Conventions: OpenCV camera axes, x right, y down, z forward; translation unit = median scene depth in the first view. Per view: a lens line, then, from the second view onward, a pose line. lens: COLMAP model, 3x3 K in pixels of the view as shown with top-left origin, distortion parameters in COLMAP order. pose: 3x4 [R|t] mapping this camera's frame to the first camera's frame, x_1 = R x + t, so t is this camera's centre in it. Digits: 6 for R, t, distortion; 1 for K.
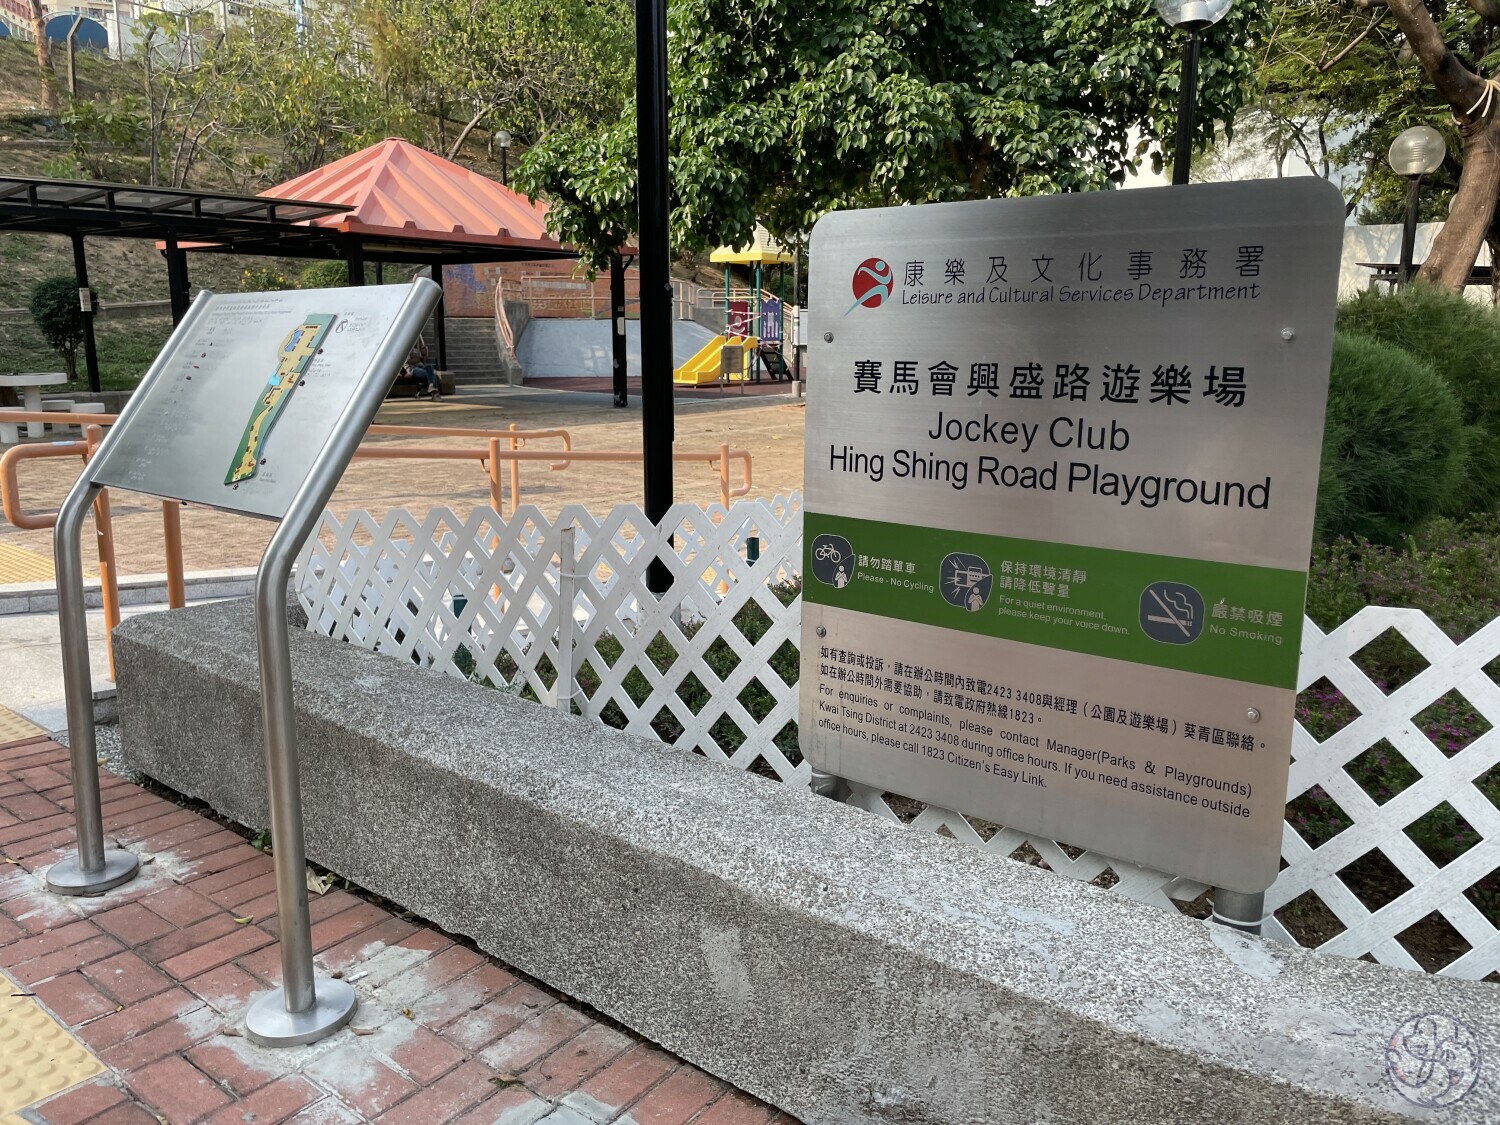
lens RADIAL K [[1150.1, 0, 709.3], [0, 1150.1, 568.8], [0, 0, 1]] dist [0.064155, -0.093727]
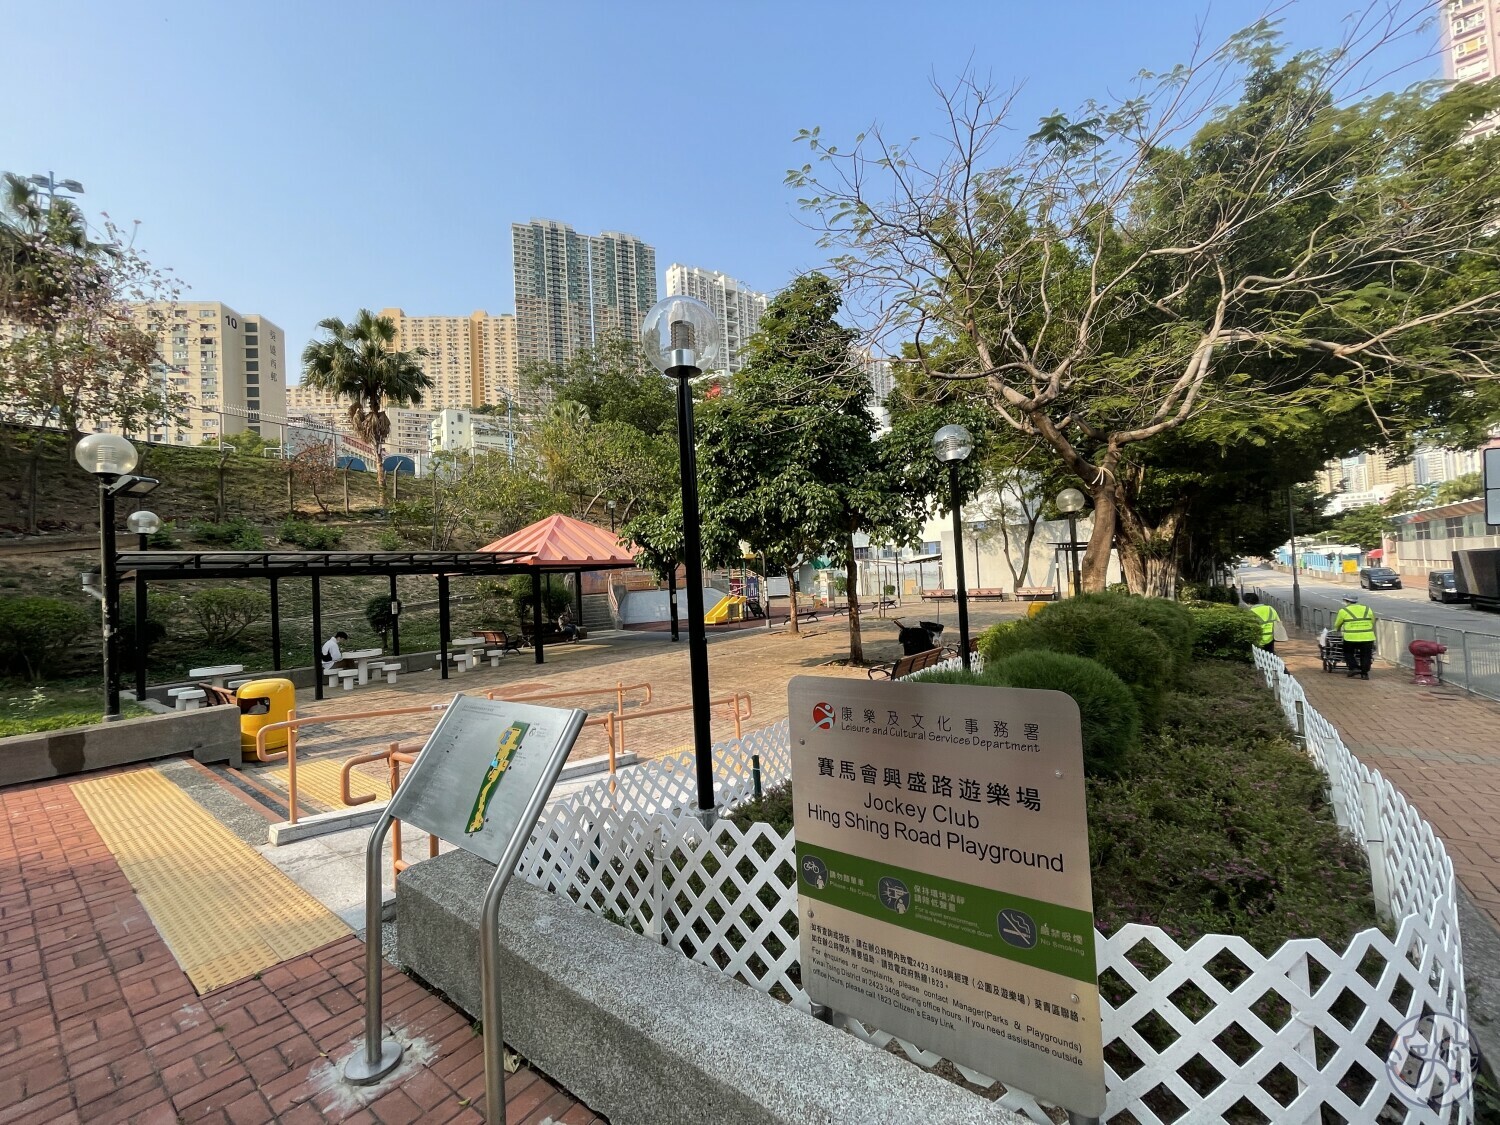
lens RADIAL K [[614.1, 0, 730.1], [0, 614.1, 564.9], [0, 0, 1]] dist [-0.008838, 0.001638]
pose [[0.998624, -0.048635, 0.019628, -0.011320], [0.051842, 0.972037, -0.229035, -0.193366], [-0.007940, 0.229737, 0.973220, -0.001112]]
